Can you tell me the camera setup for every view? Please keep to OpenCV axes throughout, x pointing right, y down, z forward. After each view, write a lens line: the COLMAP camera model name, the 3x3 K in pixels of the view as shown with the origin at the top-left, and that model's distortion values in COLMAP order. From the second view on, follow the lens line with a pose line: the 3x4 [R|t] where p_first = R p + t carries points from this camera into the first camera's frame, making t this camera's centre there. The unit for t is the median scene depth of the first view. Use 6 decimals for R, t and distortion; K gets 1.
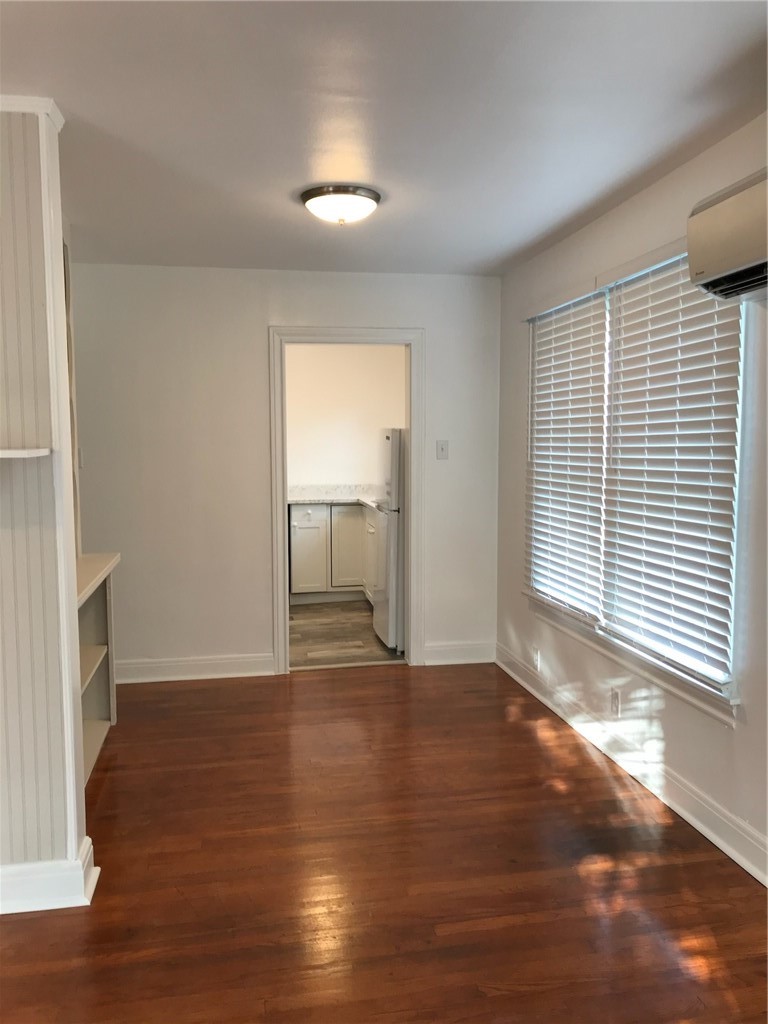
lens RADIAL K [[834.4, 0, 384.1], [0, 834.4, 512.9], [0, 0, 1]] dist [0.003440, 0.003531]
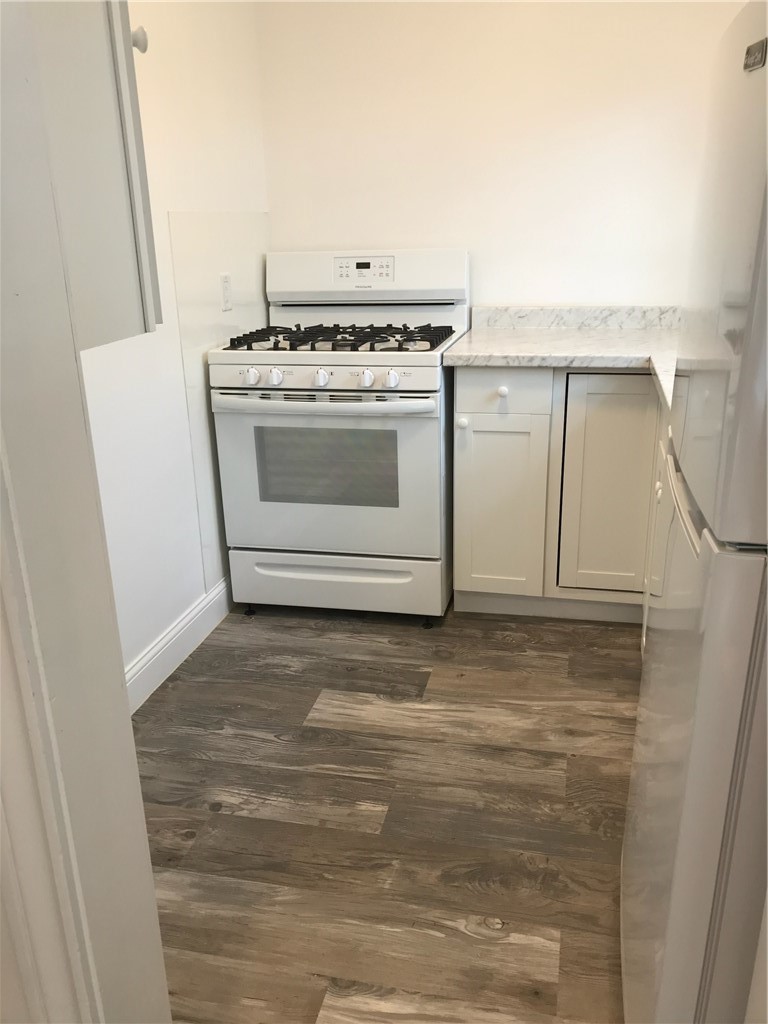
lens RADIAL K [[834.4, 0, 385.8], [0, 834.4, 509.2], [0, 0, 1]] dist [0.003440, 0.003531]
pose [[0.922226, 0.086724, -0.376800, 0.006202], [-0.021405, 0.984478, 0.174196, -0.012527], [0.386059, -0.152582, 0.909768, 0.633056]]
